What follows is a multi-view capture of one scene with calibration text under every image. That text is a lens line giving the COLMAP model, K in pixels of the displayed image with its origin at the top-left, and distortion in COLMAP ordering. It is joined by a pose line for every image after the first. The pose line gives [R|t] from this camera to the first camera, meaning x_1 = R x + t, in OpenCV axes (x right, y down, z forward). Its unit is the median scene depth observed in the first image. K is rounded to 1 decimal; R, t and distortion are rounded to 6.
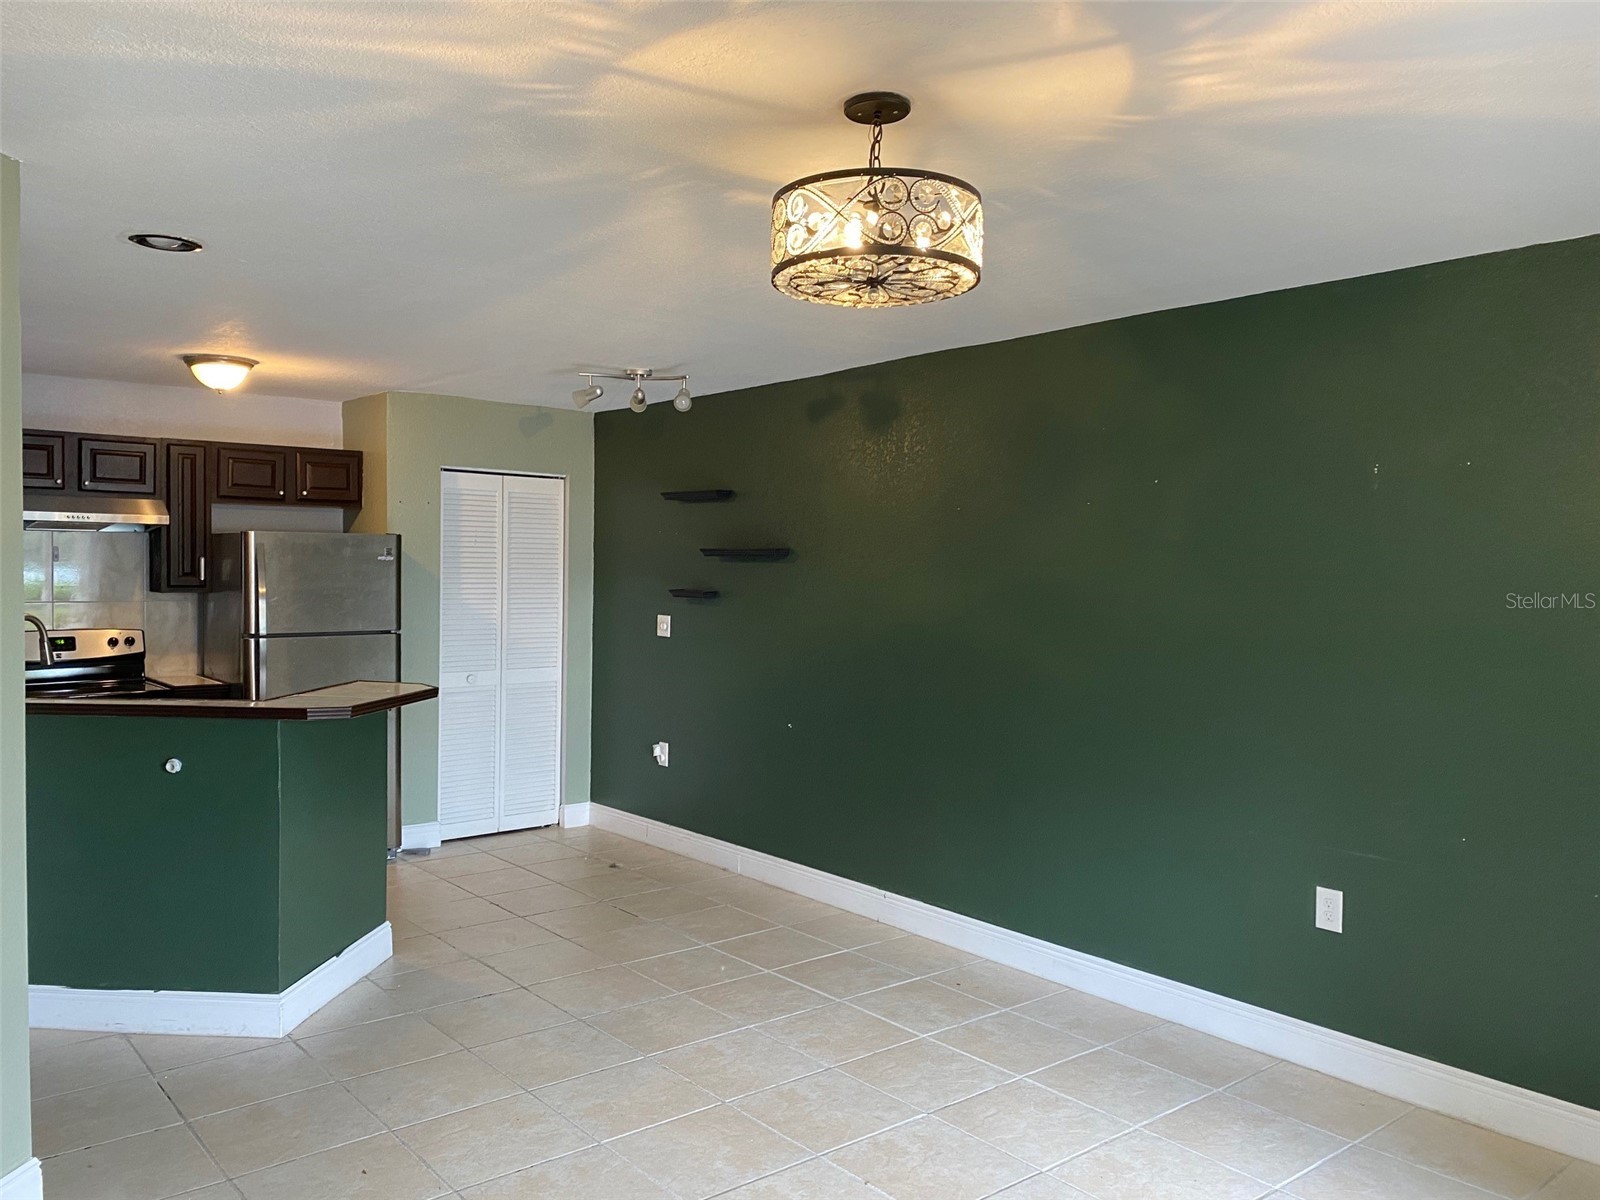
lens RADIAL K [[1231.3, 0, 788.3], [0, 1231.3, 600.0], [0, 0, 1]] dist [0.032684, -0.005693]
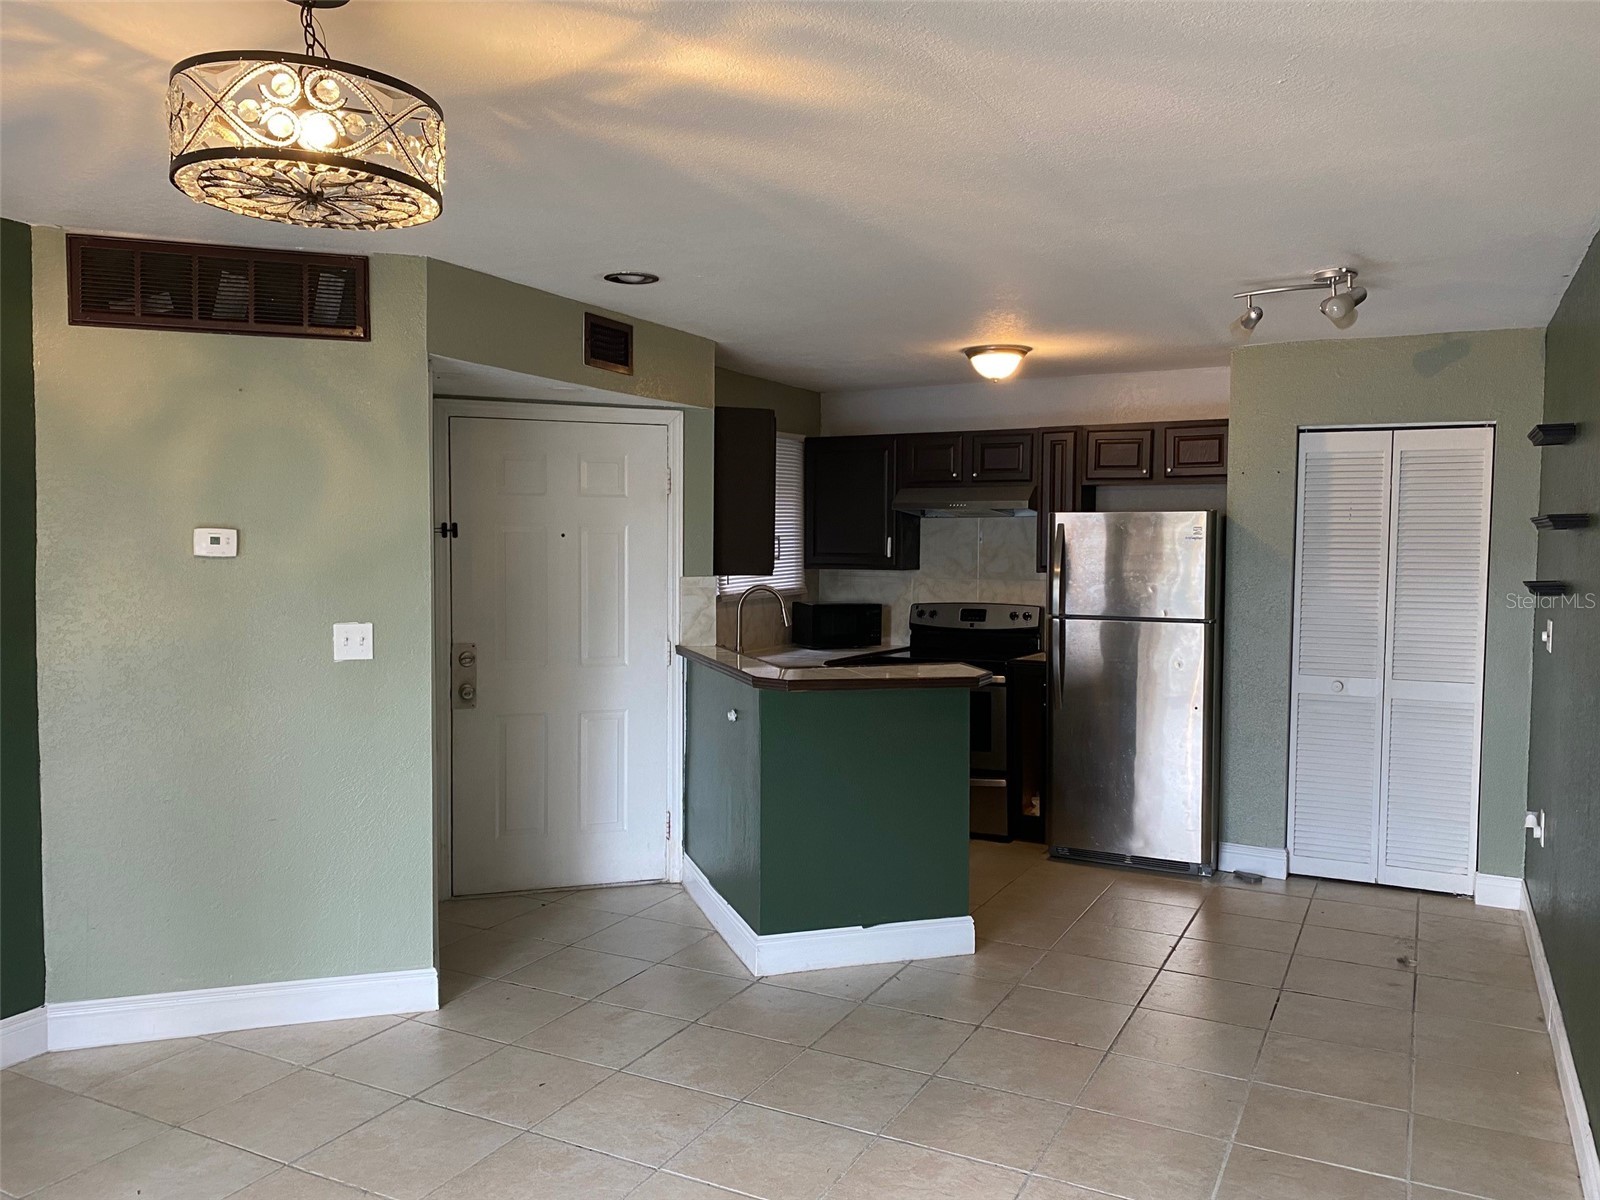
lens RADIAL K [[1231.3, 0, 788.3], [0, 1231.3, 600.0], [0, 0, 1]] dist [0.032684, -0.005693]
pose [[0.398095, 0.038075, -0.916554, 0.399224], [-0.026366, 0.999200, 0.030056, -0.008807], [0.916965, 0.012201, 0.398781, 0.397894]]
